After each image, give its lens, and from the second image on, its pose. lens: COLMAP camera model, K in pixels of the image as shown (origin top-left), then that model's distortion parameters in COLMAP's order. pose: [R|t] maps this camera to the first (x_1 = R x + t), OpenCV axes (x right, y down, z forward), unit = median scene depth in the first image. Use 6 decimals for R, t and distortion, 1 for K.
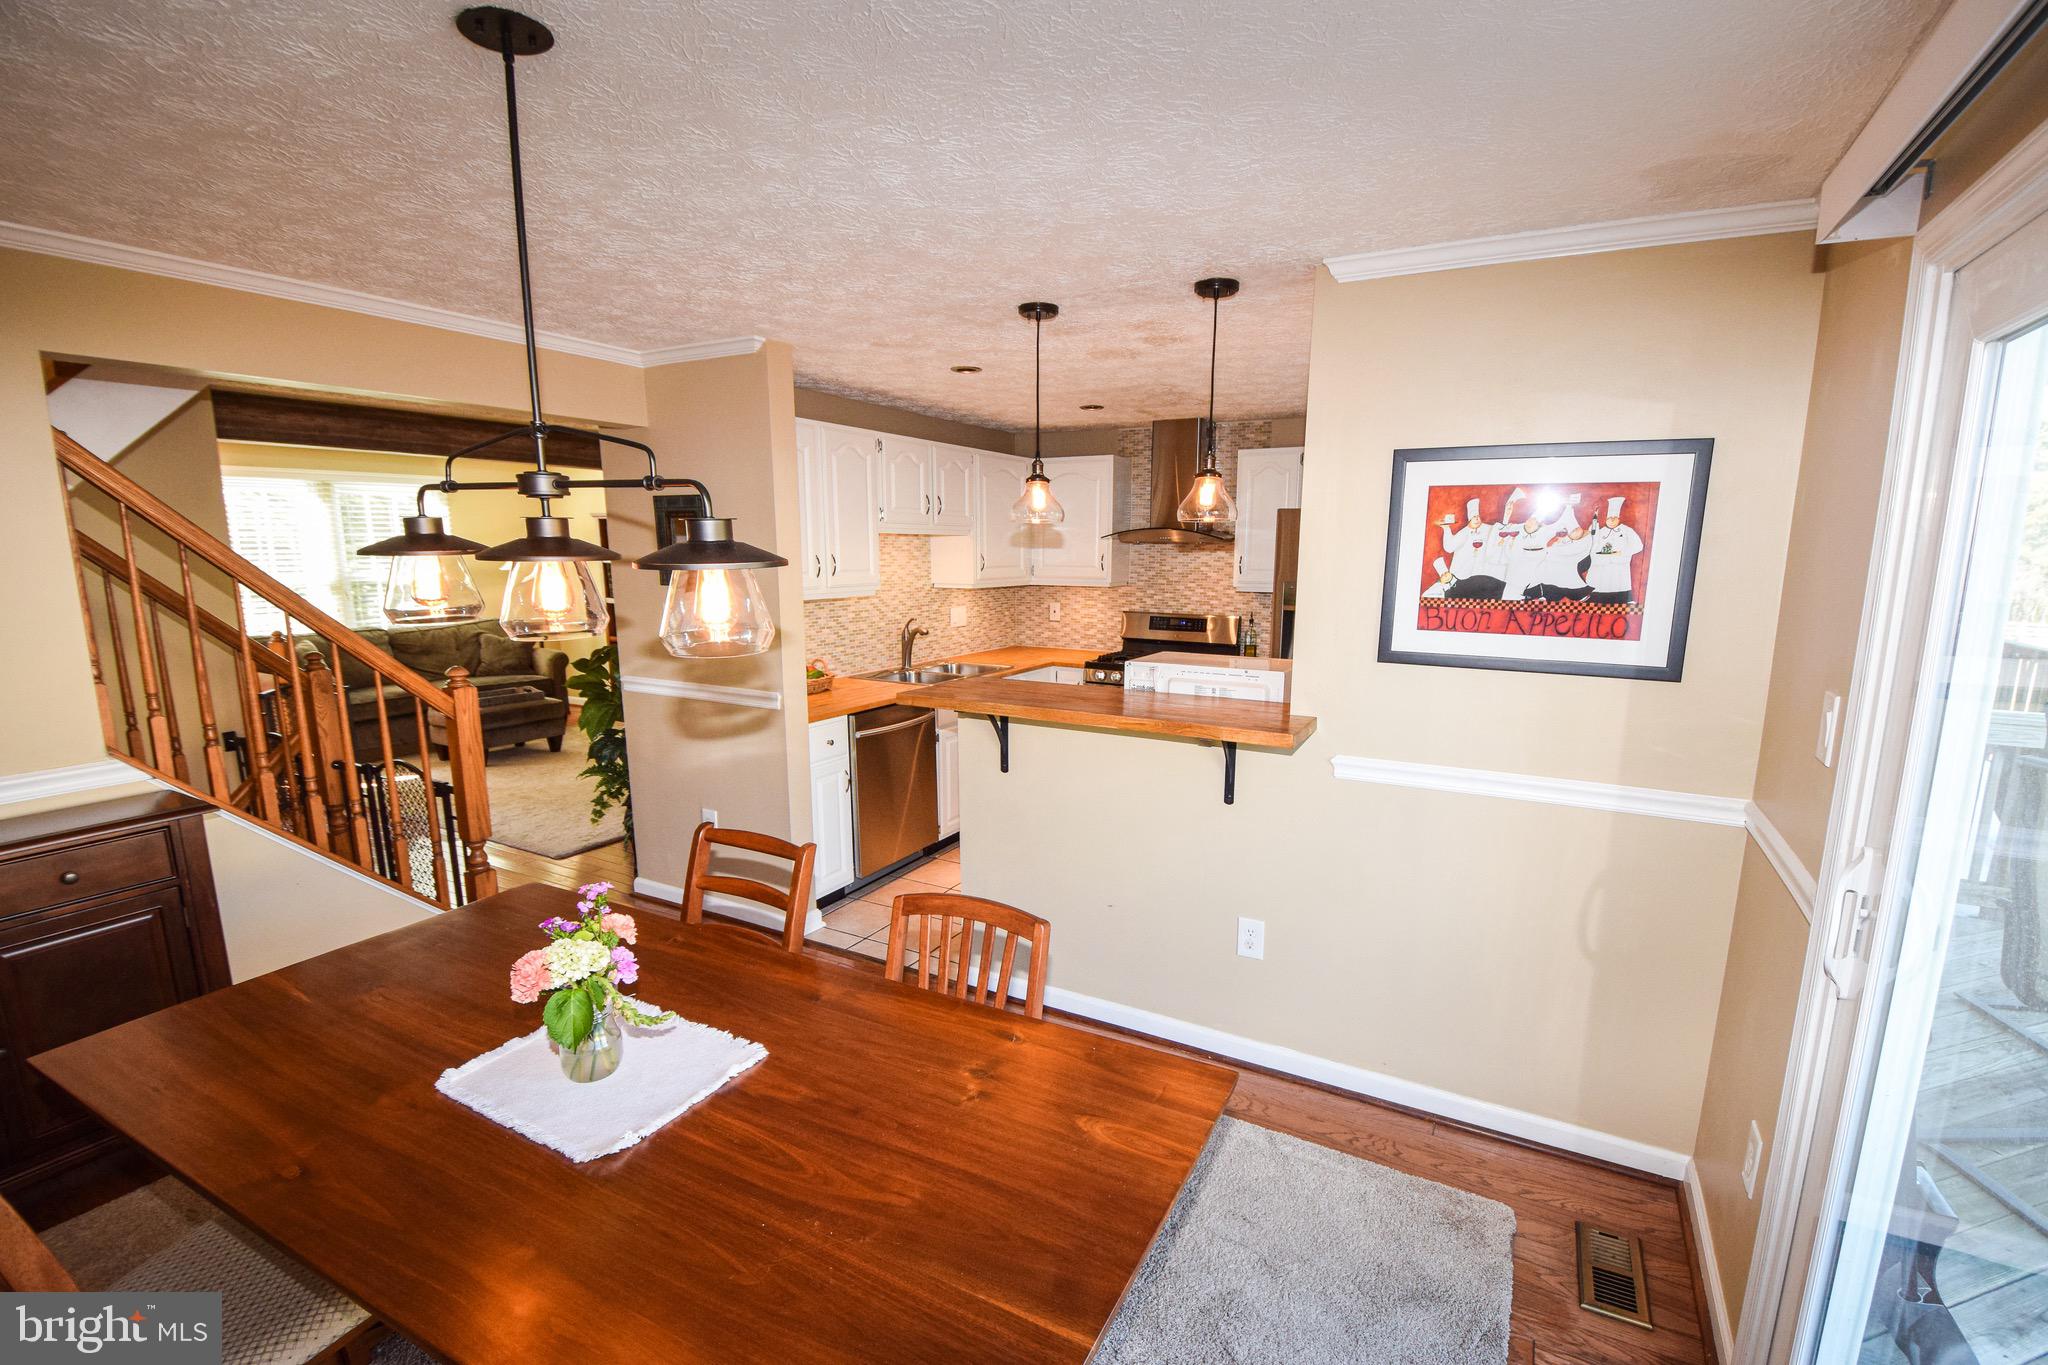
lens RADIAL K [[904.1, 0, 1050.5], [0, 904.1, 711.7], [0, 0, 1]] dist [0.015843, -0.023217]
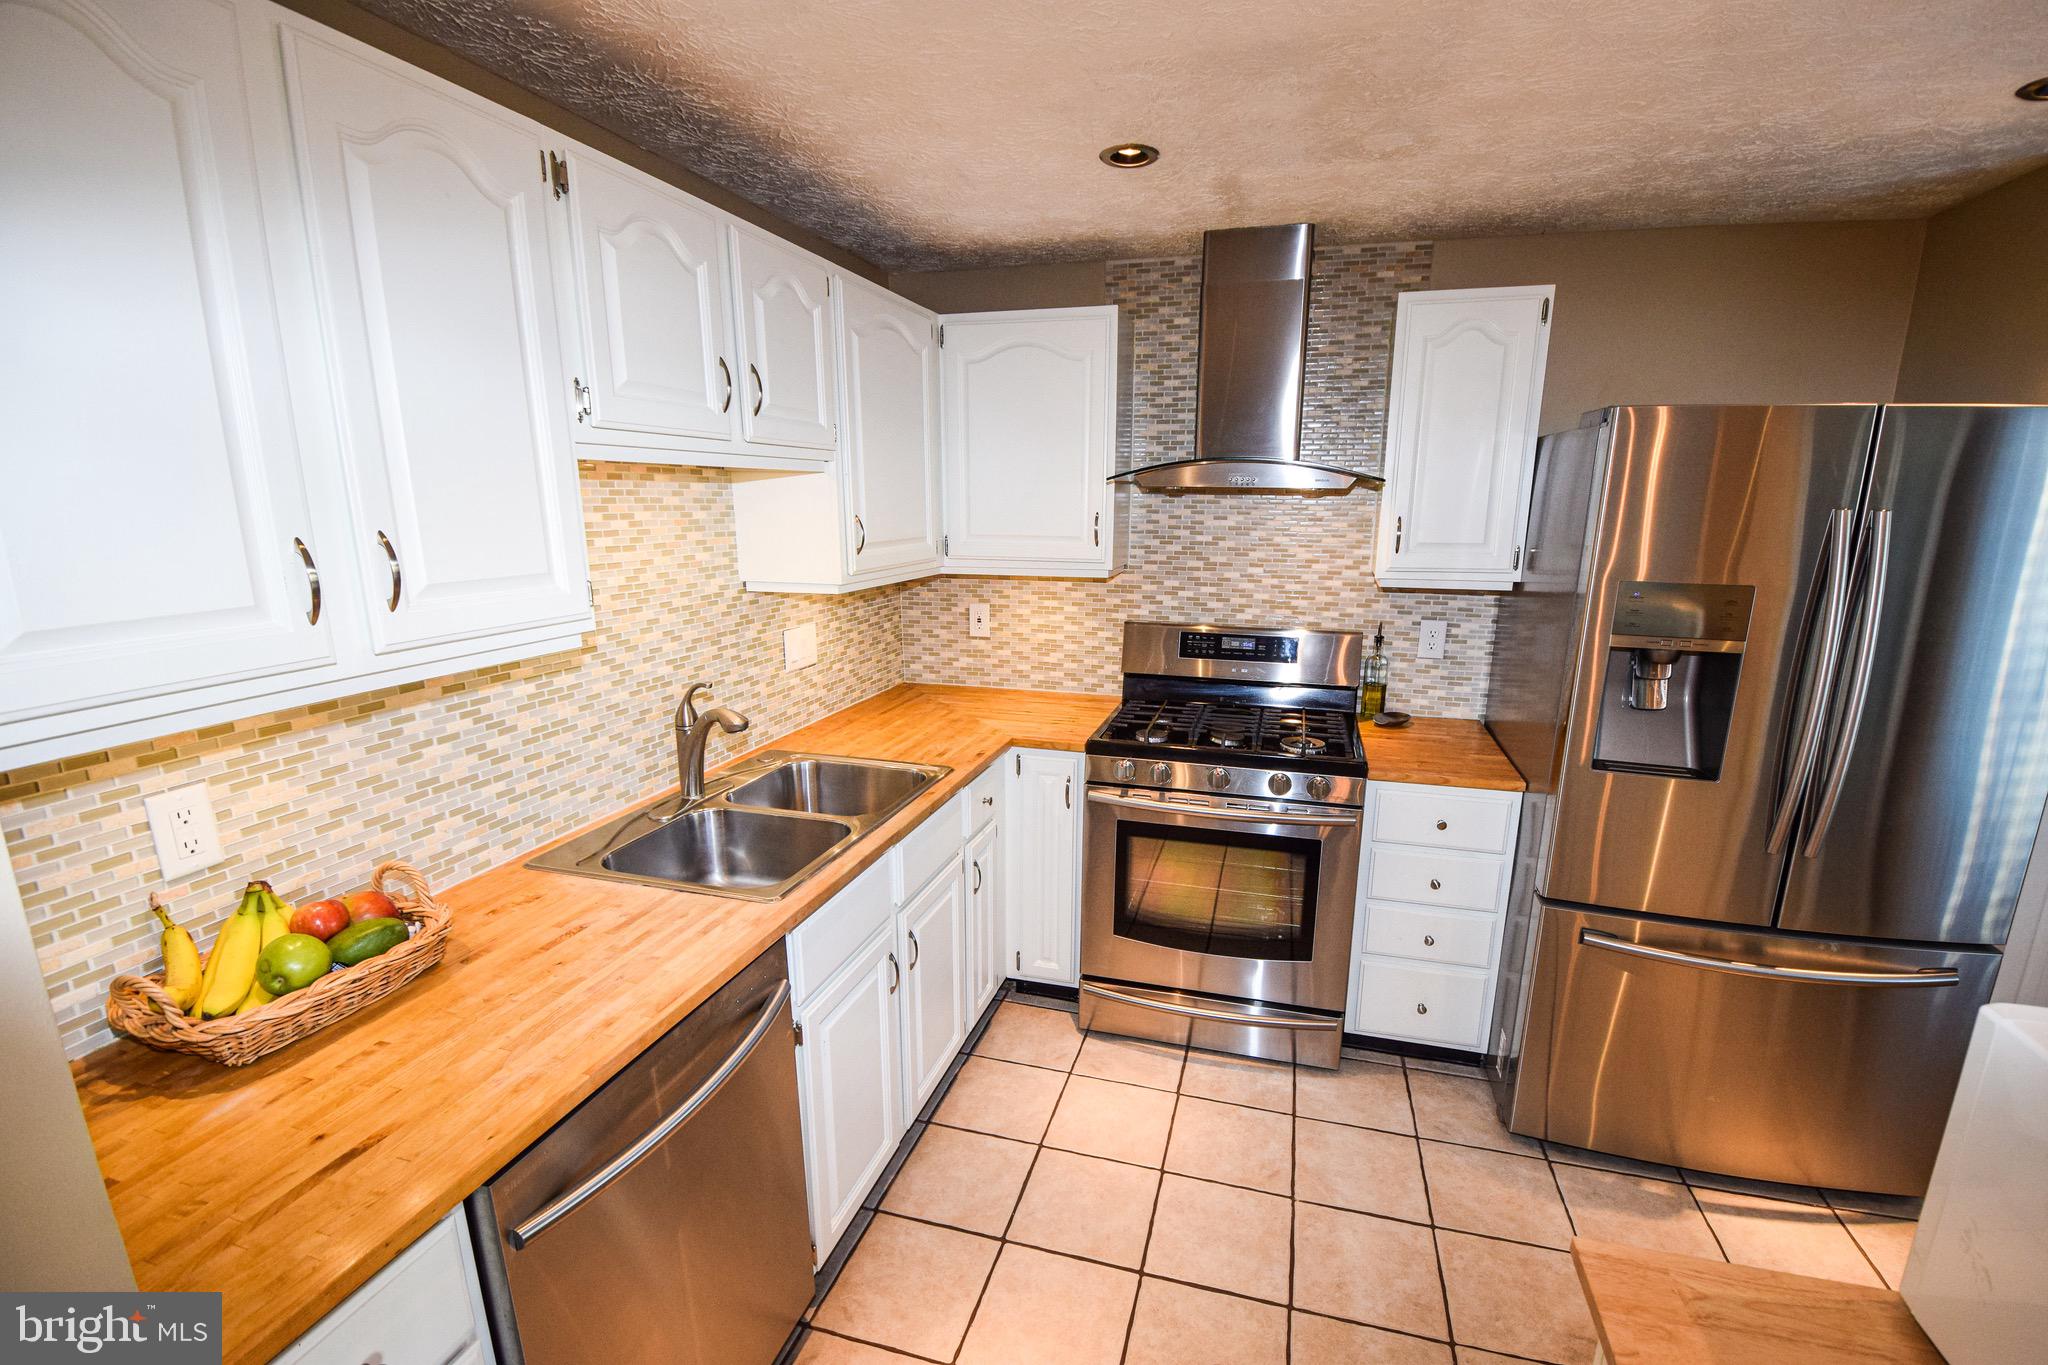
lens RADIAL K [[904.1, 0, 1050.5], [0, 904.1, 711.7], [0, 0, 1]] dist [0.015843, -0.023217]
pose [[0.975466, -0.052954, 0.213685, -0.084379], [0.041329, 0.997431, 0.058512, -0.102078], [-0.216235, -0.048245, 0.975149, 0.551857]]
